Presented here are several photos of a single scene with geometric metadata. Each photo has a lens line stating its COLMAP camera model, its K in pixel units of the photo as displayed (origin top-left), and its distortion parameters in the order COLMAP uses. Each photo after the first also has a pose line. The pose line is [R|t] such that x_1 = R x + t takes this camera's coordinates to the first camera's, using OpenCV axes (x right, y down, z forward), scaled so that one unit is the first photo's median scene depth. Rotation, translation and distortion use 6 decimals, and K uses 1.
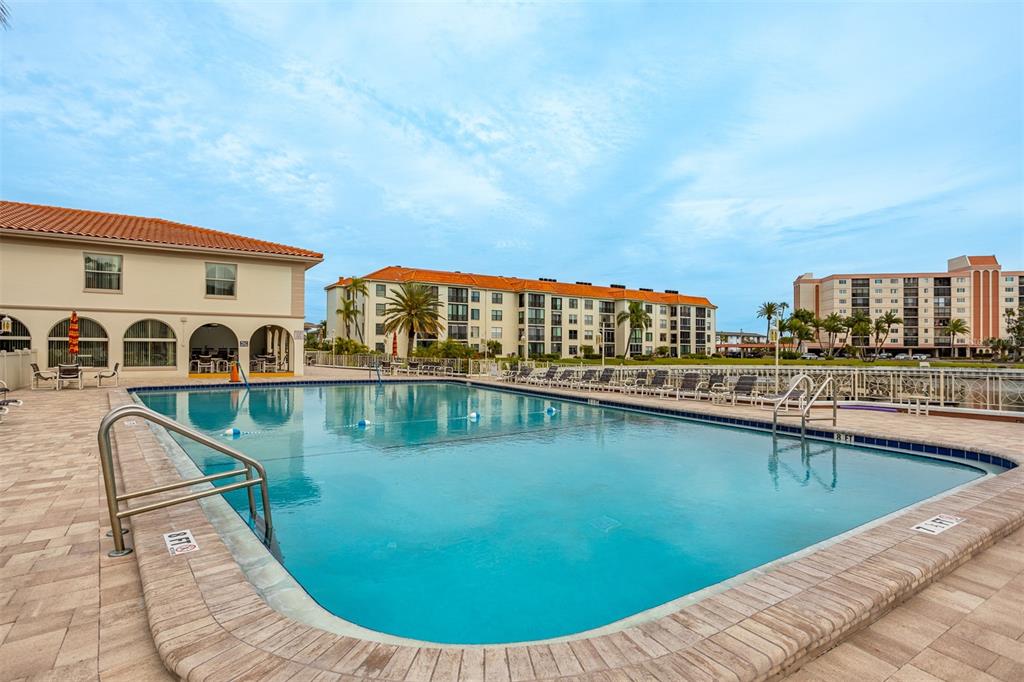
lens RADIAL K [[575.2, 0, 516.3], [0, 575.2, 351.0], [0, 0, 1]] dist [-0.054114, 0.046710]
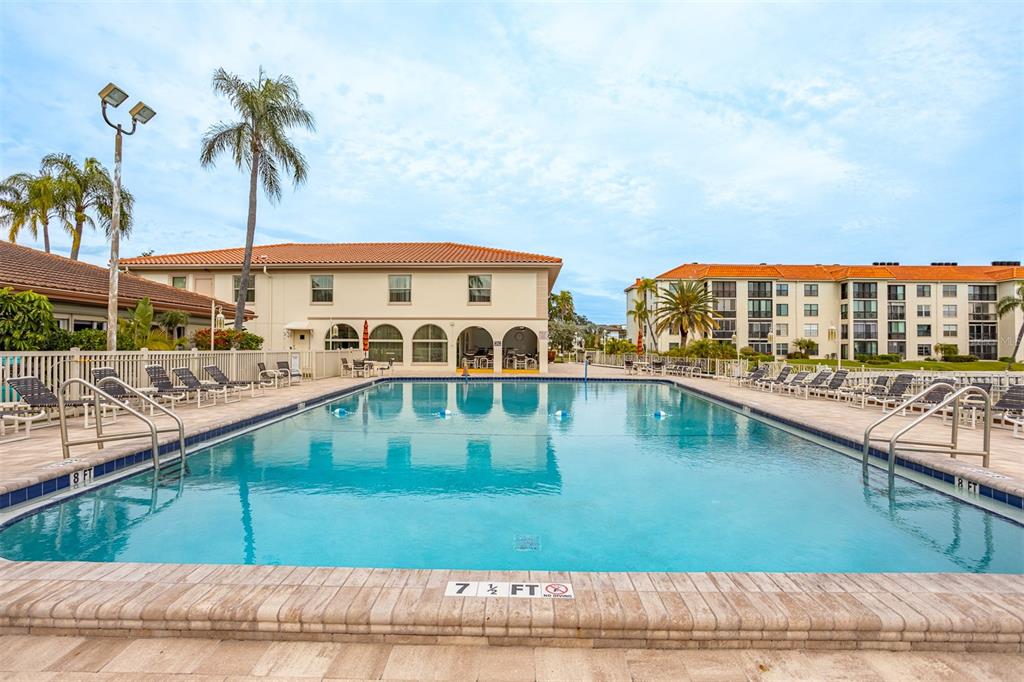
lens RADIAL K [[575.9, 0, 512.6], [0, 575.9, 366.7], [0, 0, 1]] dist [-0.040104, 0.043650]
pose [[0.801382, 0.017722, -0.597890, 0.112730], [-0.002557, 0.999653, 0.026202, 0.001705], [0.598148, -0.019469, 0.801149, 0.035754]]
